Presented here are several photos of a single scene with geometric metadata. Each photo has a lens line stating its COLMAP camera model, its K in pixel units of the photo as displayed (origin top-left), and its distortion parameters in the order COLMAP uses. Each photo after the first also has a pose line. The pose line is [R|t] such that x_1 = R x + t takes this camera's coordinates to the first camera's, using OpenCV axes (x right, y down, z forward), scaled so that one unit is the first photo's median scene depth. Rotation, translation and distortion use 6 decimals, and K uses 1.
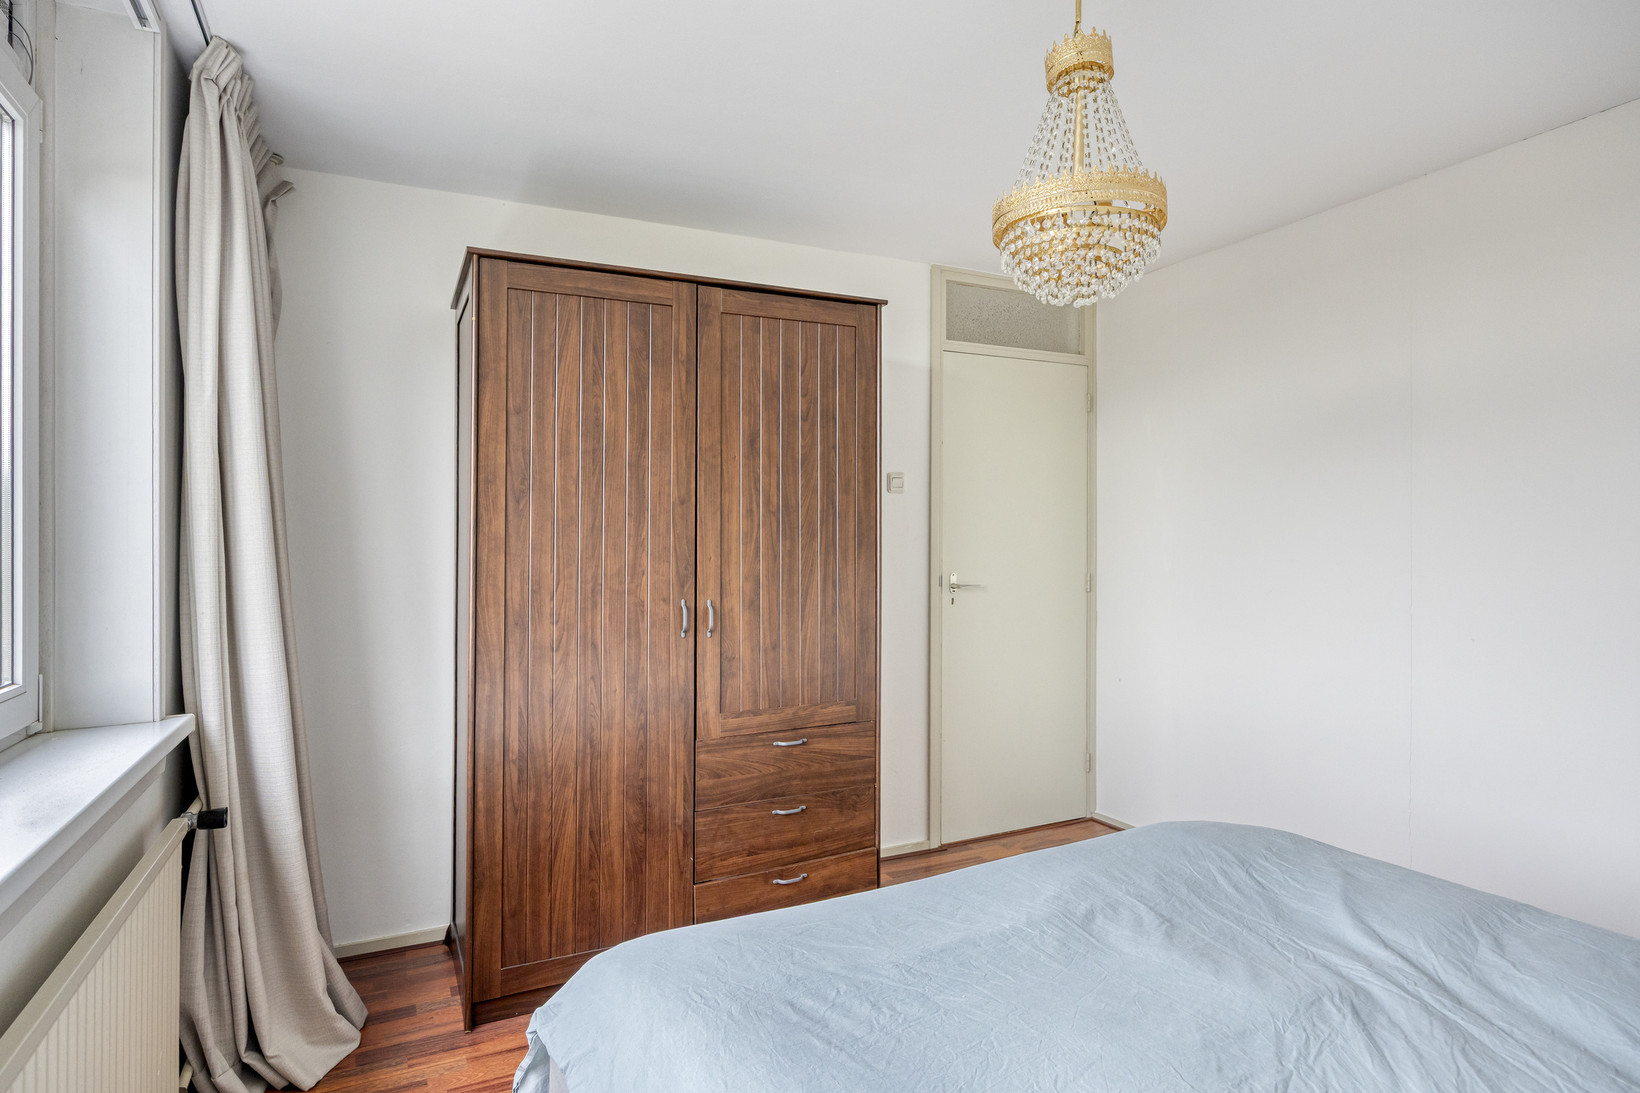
lens RADIAL K [[903.6, 0, 818.4], [0, 903.6, 547.8], [0, 0, 1]] dist [-0.000688, 0.000614]
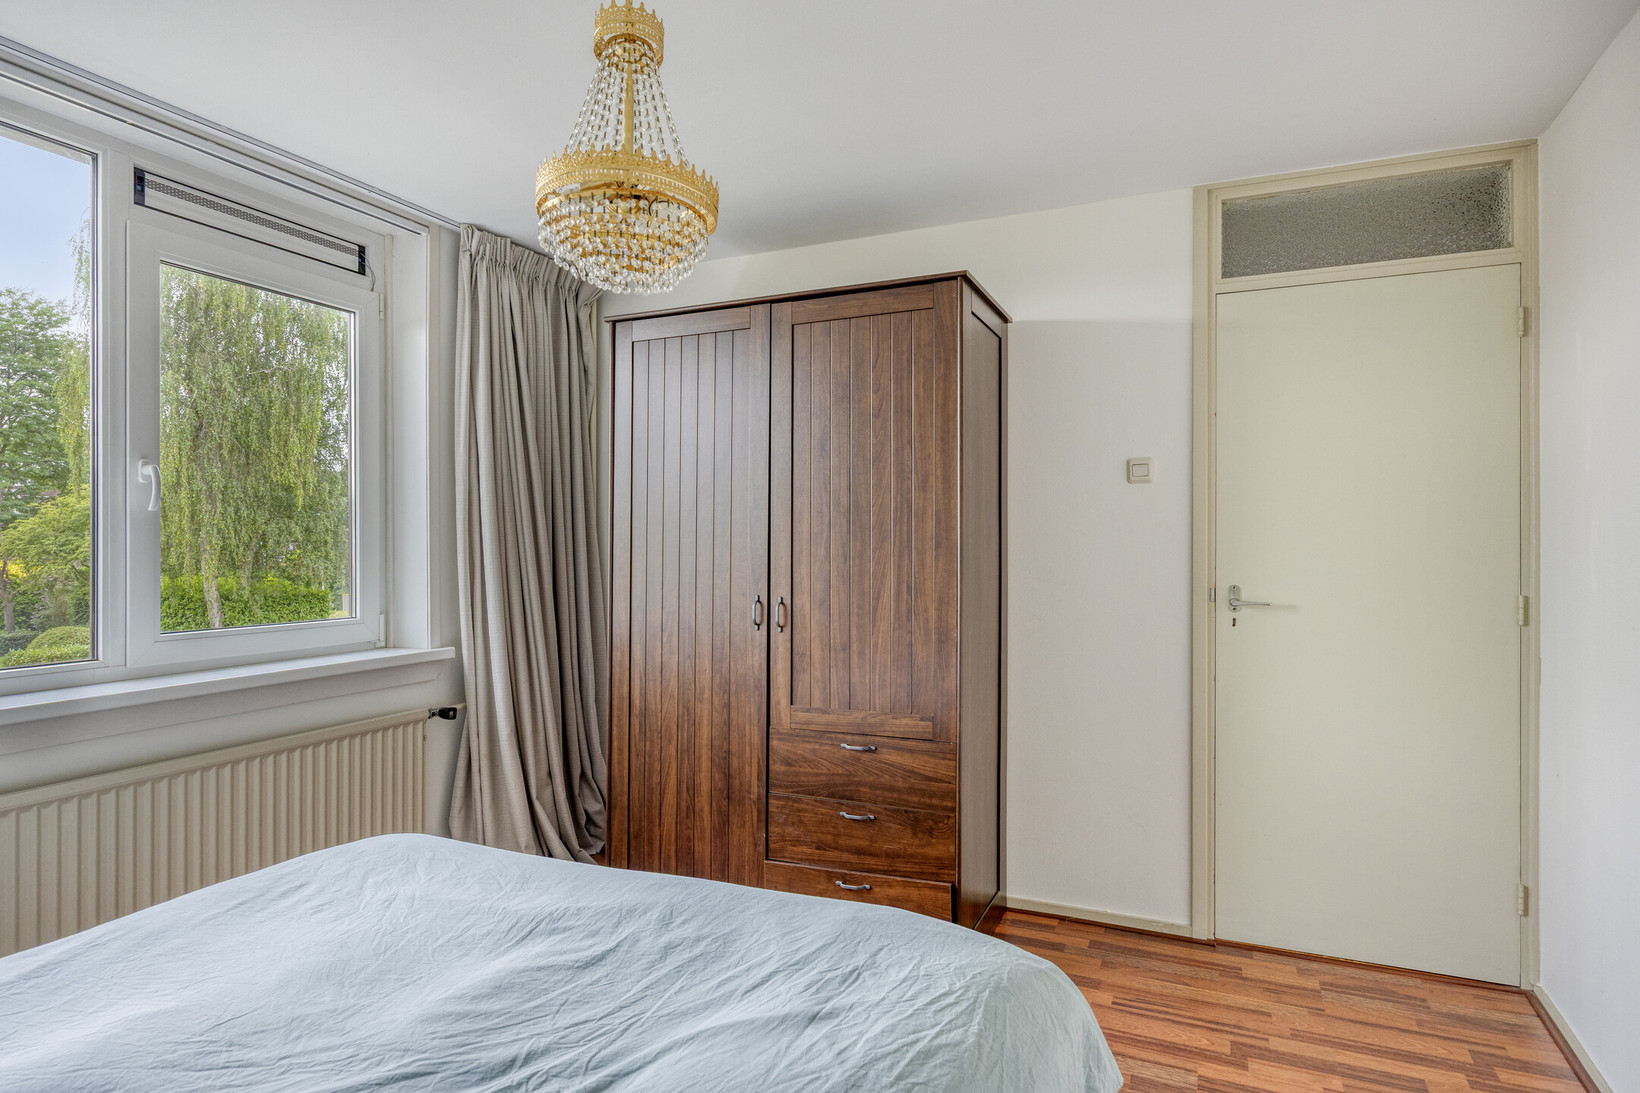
lens RADIAL K [[903.6, 0, 814.5], [0, 903.6, 546.1], [0, 0, 1]] dist [-0.000688, 0.000614]
pose [[0.634986, 0.007184, -0.772490, 0.707154], [-0.008042, 0.999964, 0.002689, -0.005521], [0.772481, 0.004504, 0.635021, 0.344150]]
